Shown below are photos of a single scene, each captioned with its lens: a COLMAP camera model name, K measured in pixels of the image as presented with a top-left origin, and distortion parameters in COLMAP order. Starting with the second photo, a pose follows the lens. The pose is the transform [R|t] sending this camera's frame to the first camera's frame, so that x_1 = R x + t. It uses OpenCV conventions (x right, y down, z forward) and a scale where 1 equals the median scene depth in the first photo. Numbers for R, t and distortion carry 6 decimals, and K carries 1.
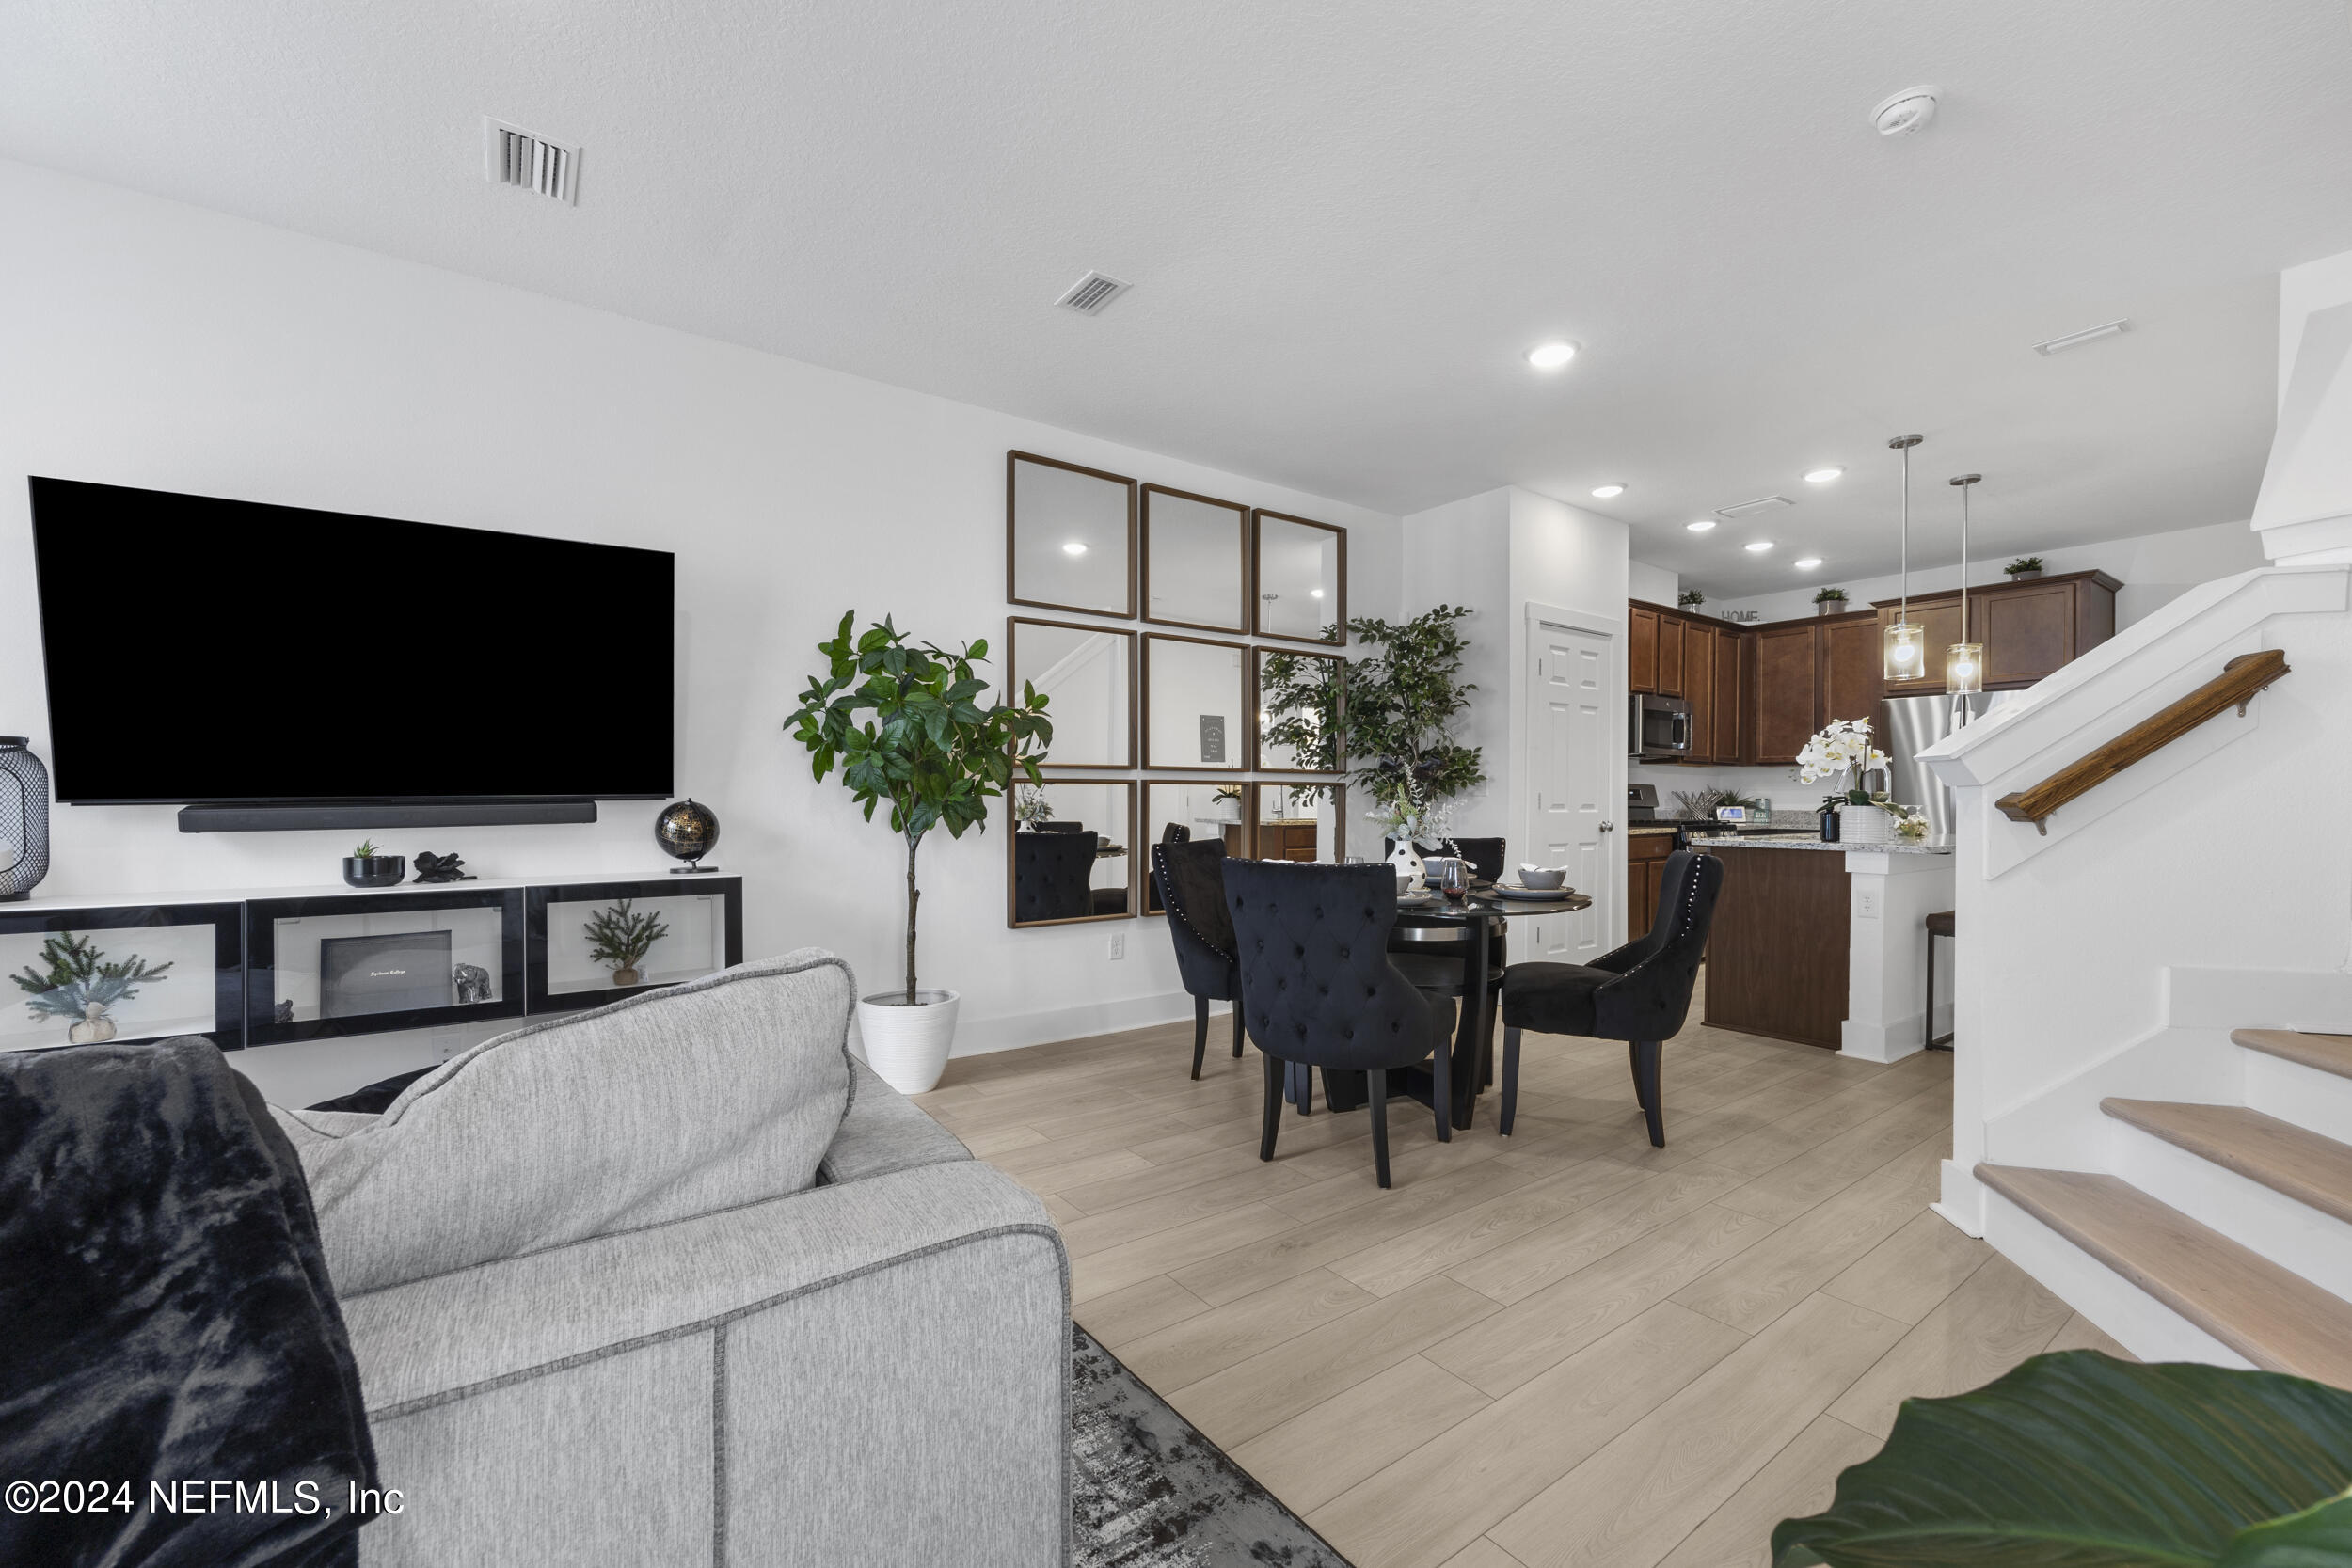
lens RADIAL K [[949.5, 0, 1160.3], [0, 949.5, 807.6], [0, 0, 1]] dist [-0.009641, 0.001194]
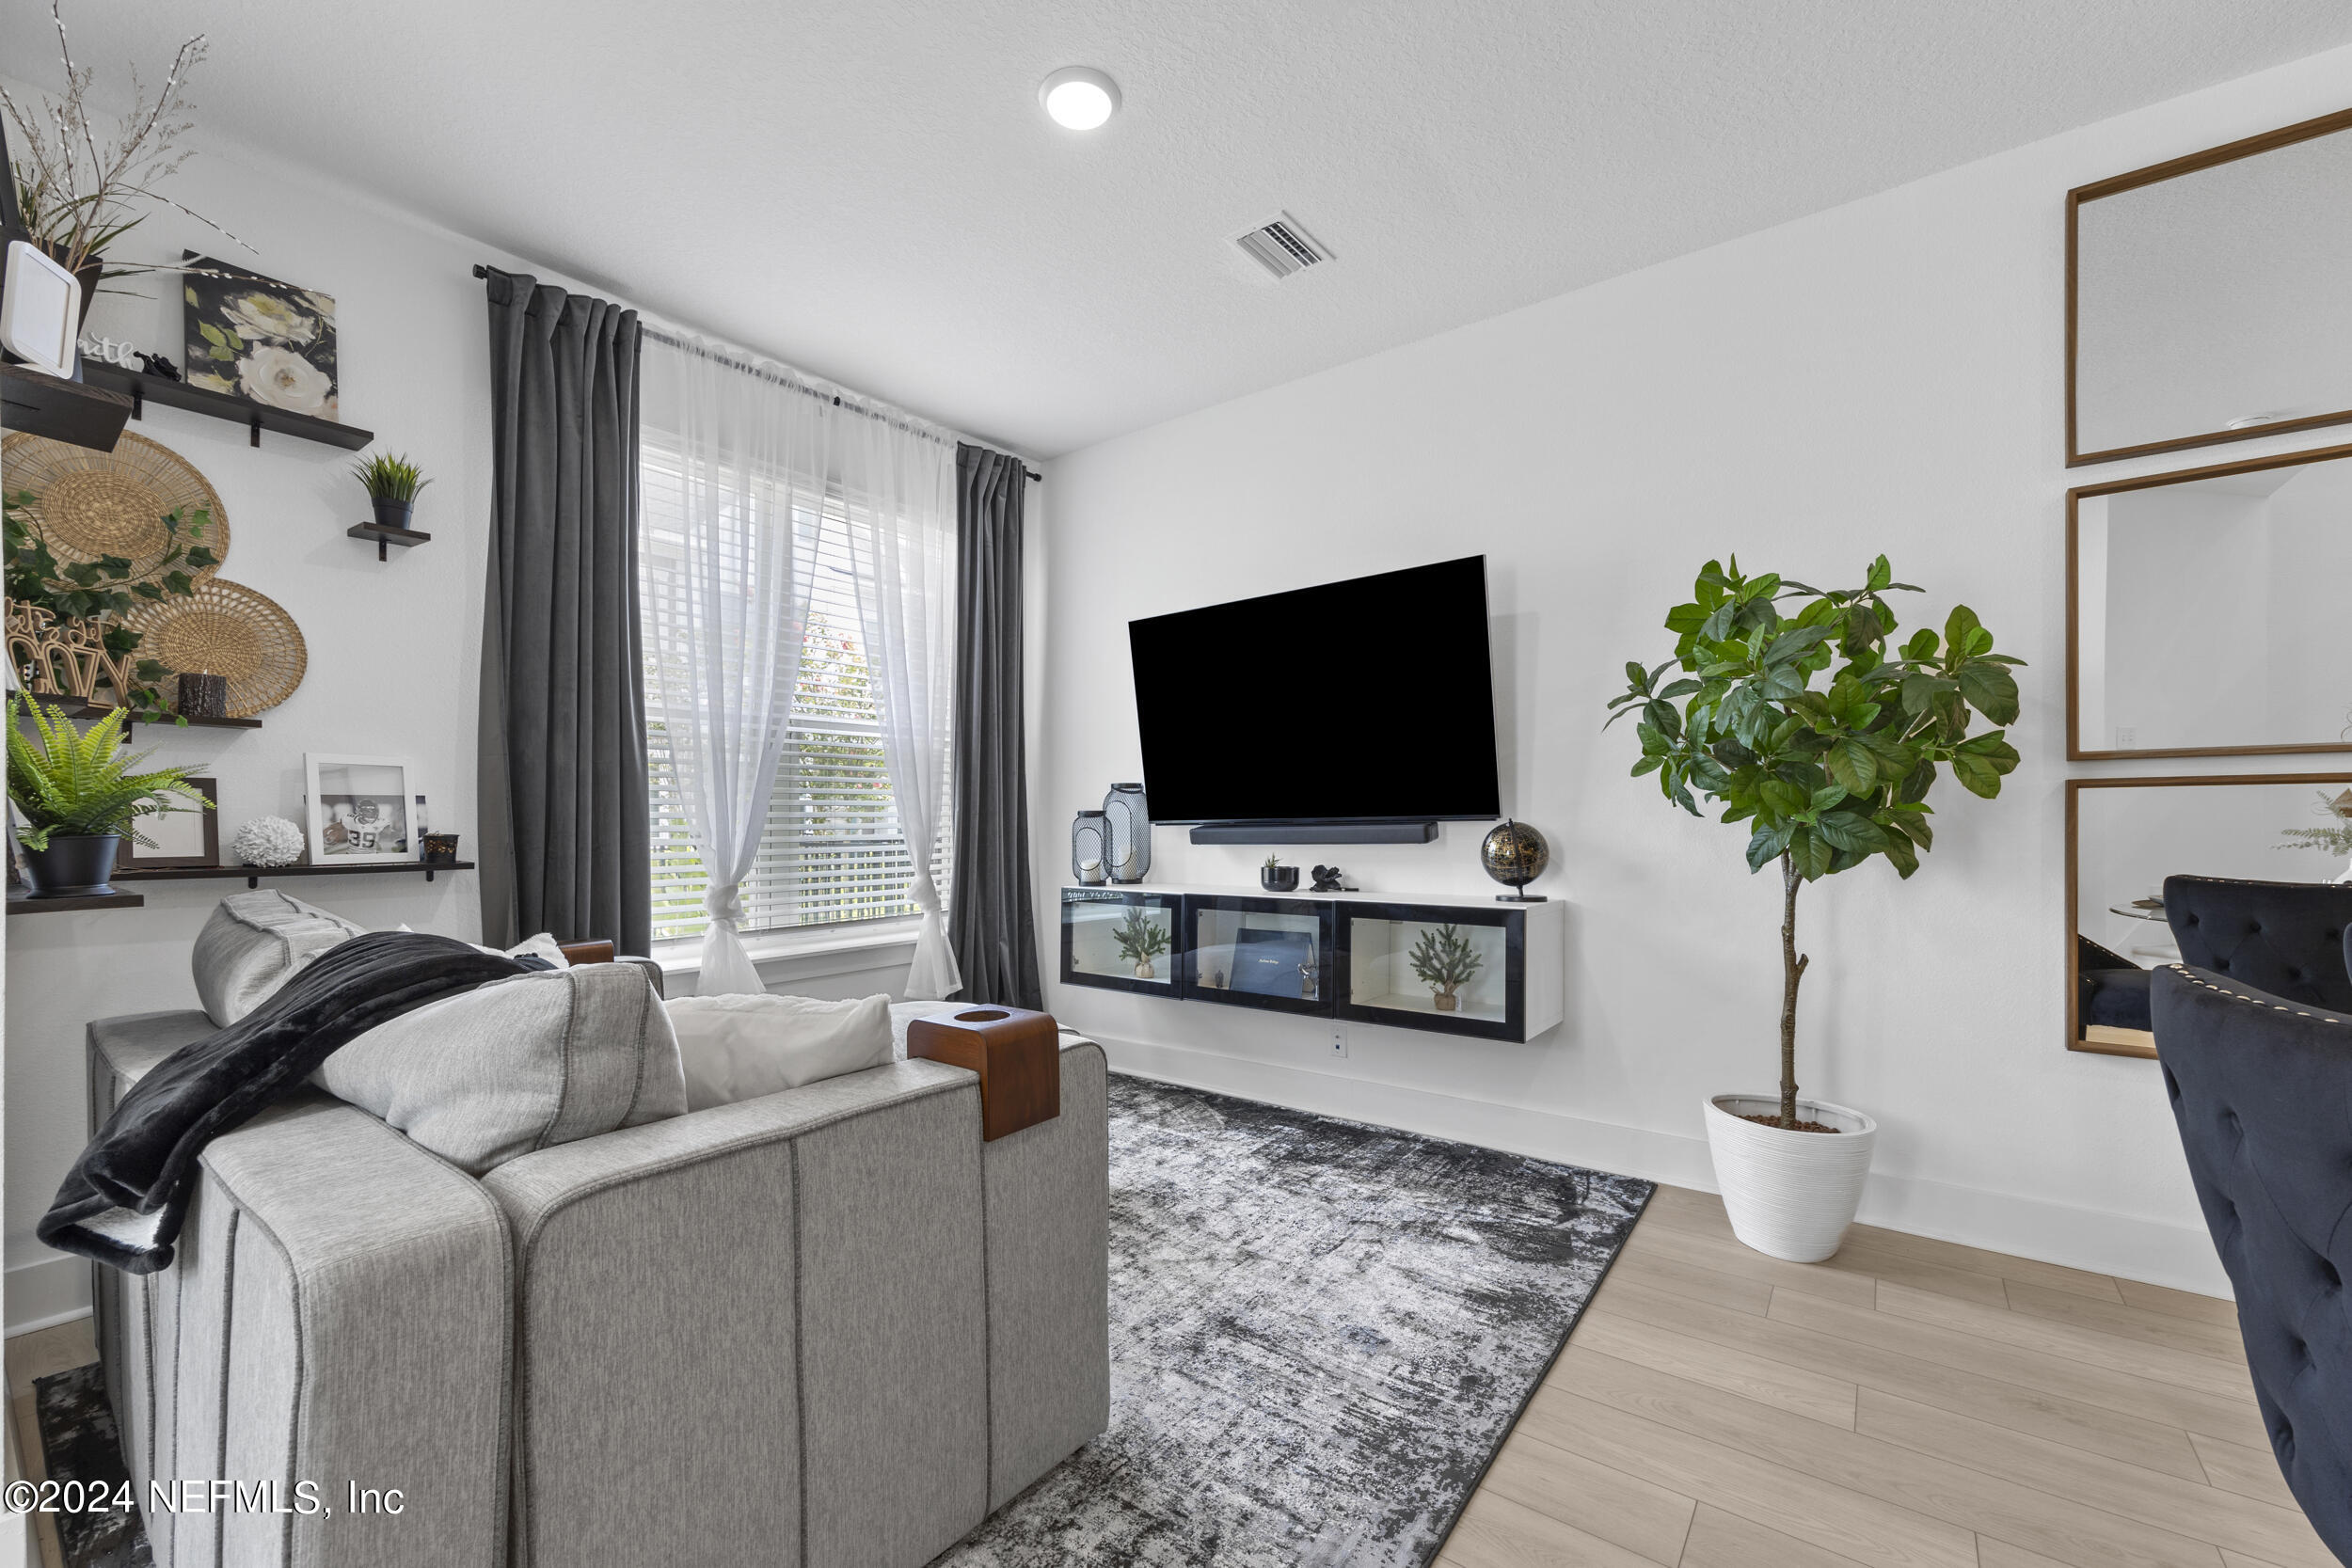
lens RADIAL K [[949.5, 0, 1172.7], [0, 949.5, 818.3], [0, 0, 1]] dist [-0.009641, 0.001194]
pose [[0.290808, -0.003121, -0.956776, 0.211979], [-0.001310, 0.999992, -0.003661, -0.004931], [0.956781, 0.002318, 0.290801, 0.321294]]
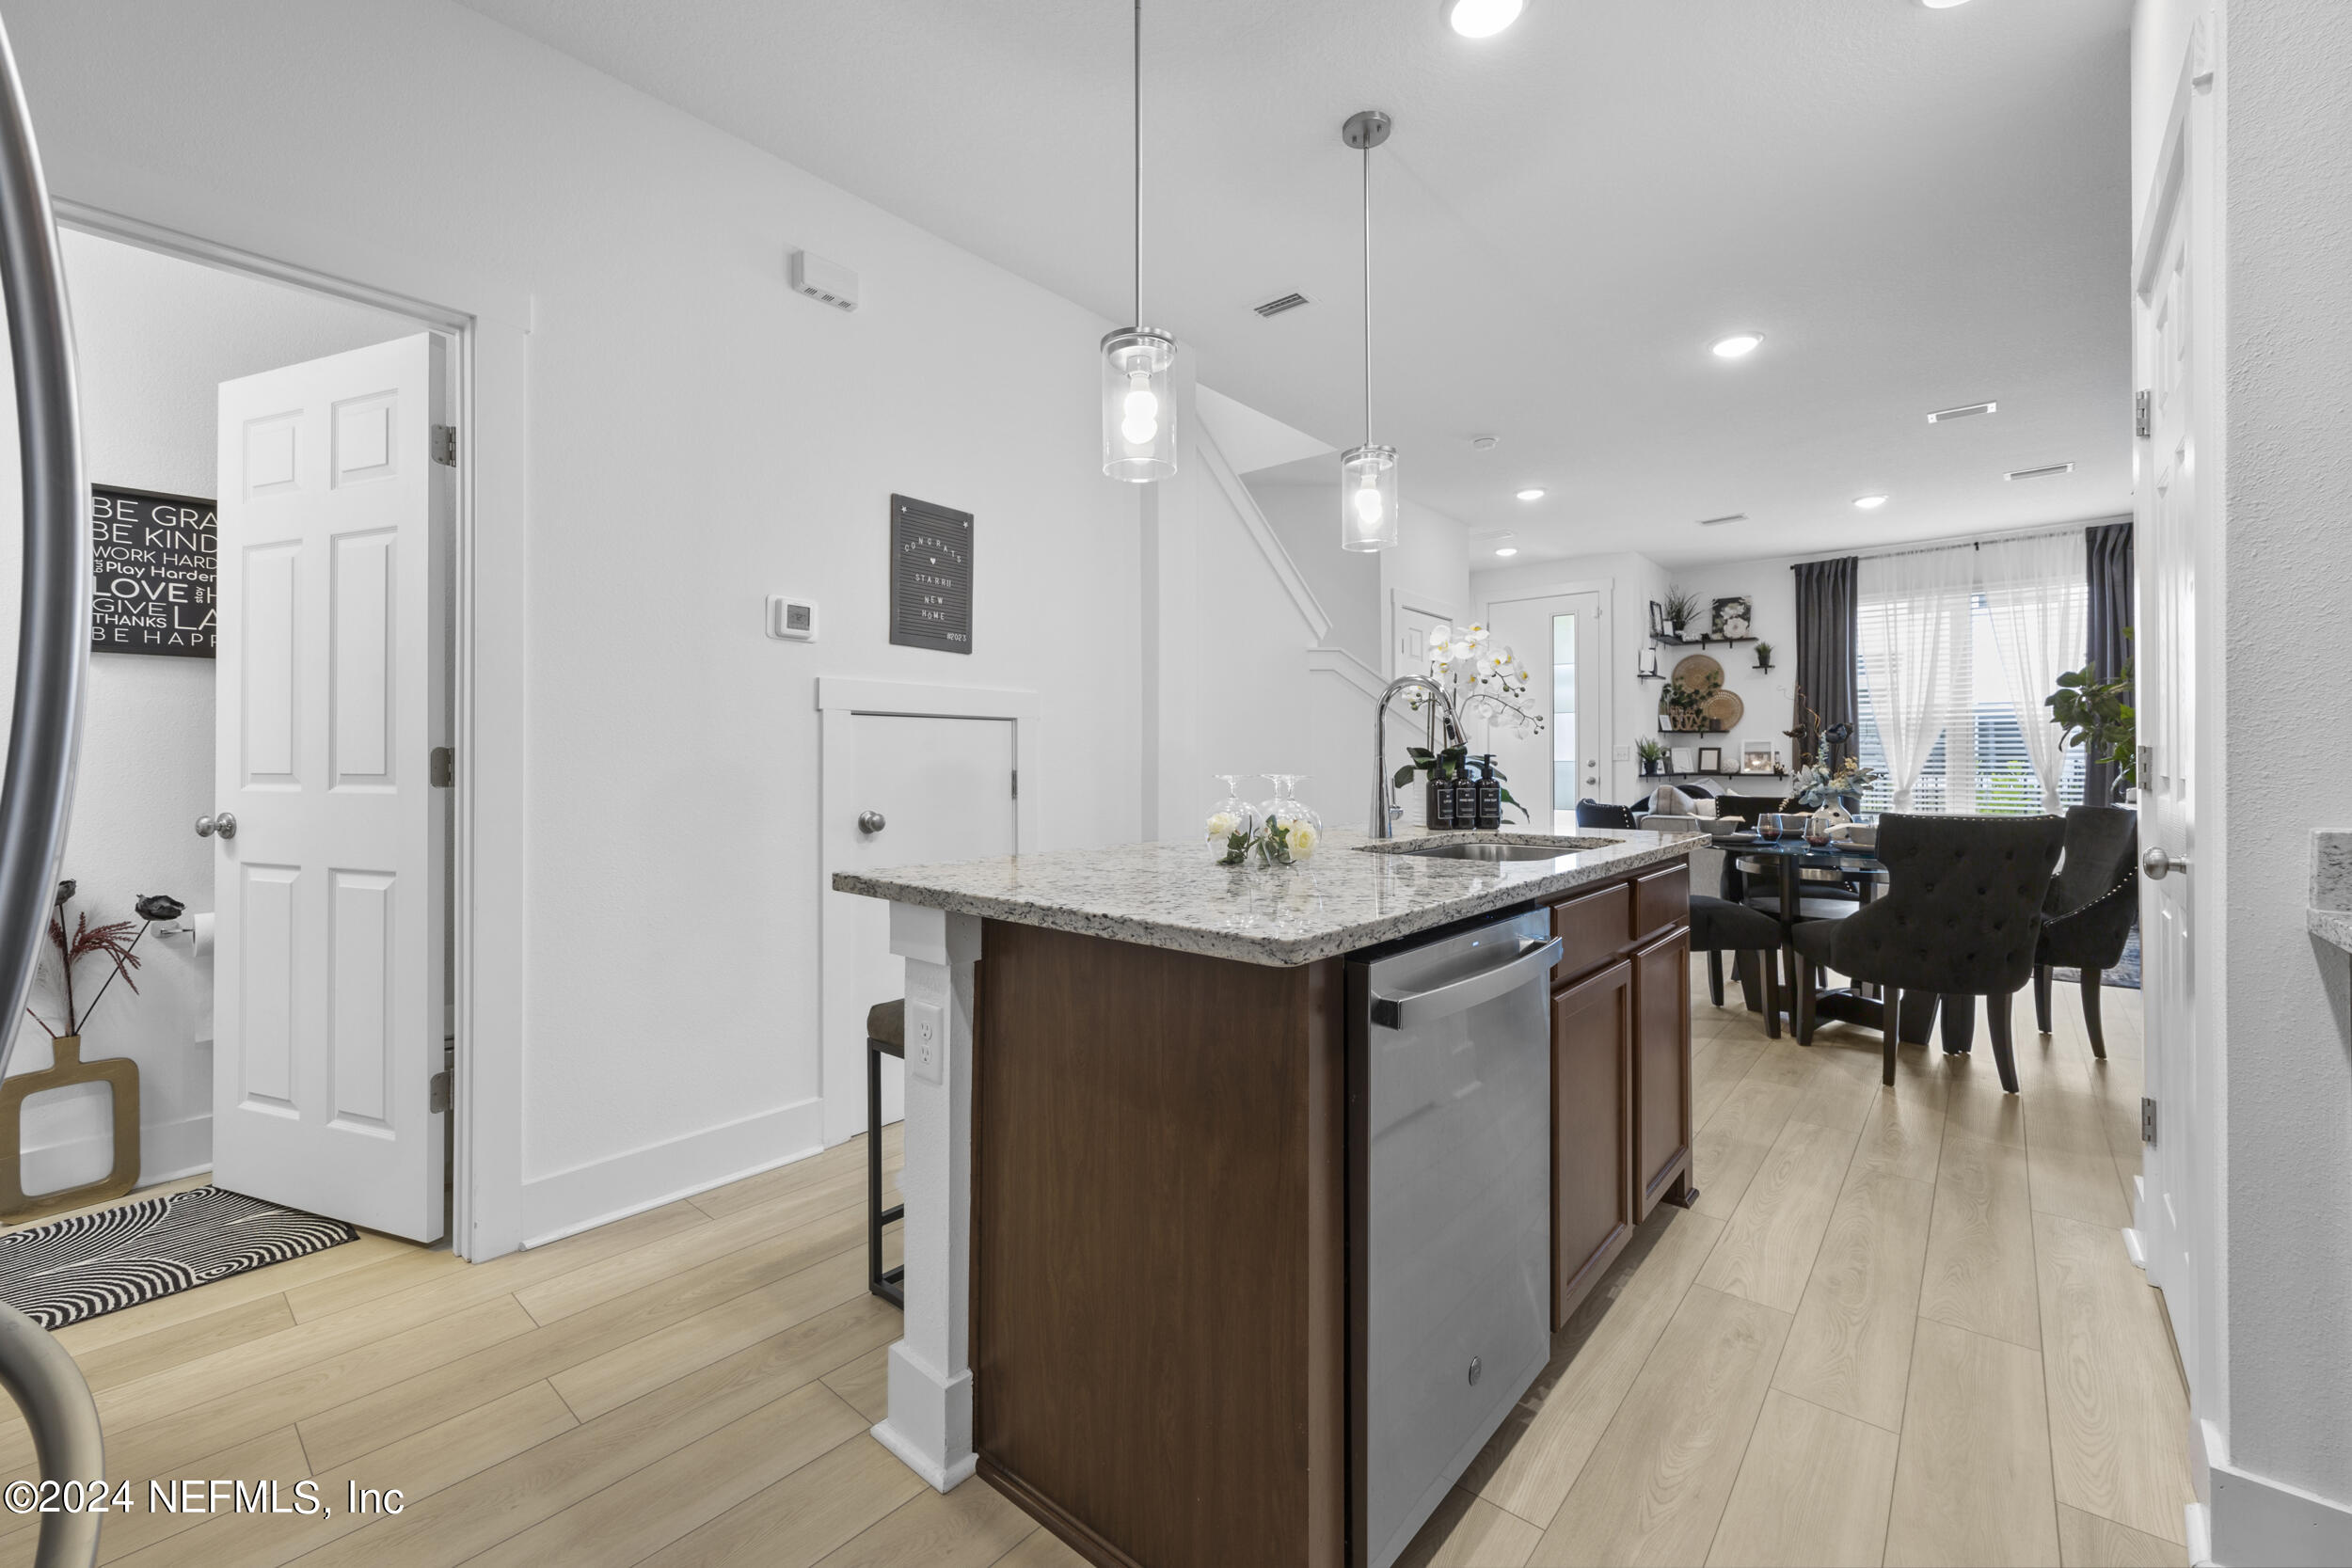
lens RADIAL K [[949.5, 0, 1146.6], [0, 949.5, 762.1], [0, 0, 1]] dist [-0.009641, 0.001194]
pose [[-0.977459, -0.000080, -0.211123, 0.999996], [-0.001457, 0.999979, 0.006368, -0.009654], [0.211118, 0.006532, -0.977439, 1.476126]]
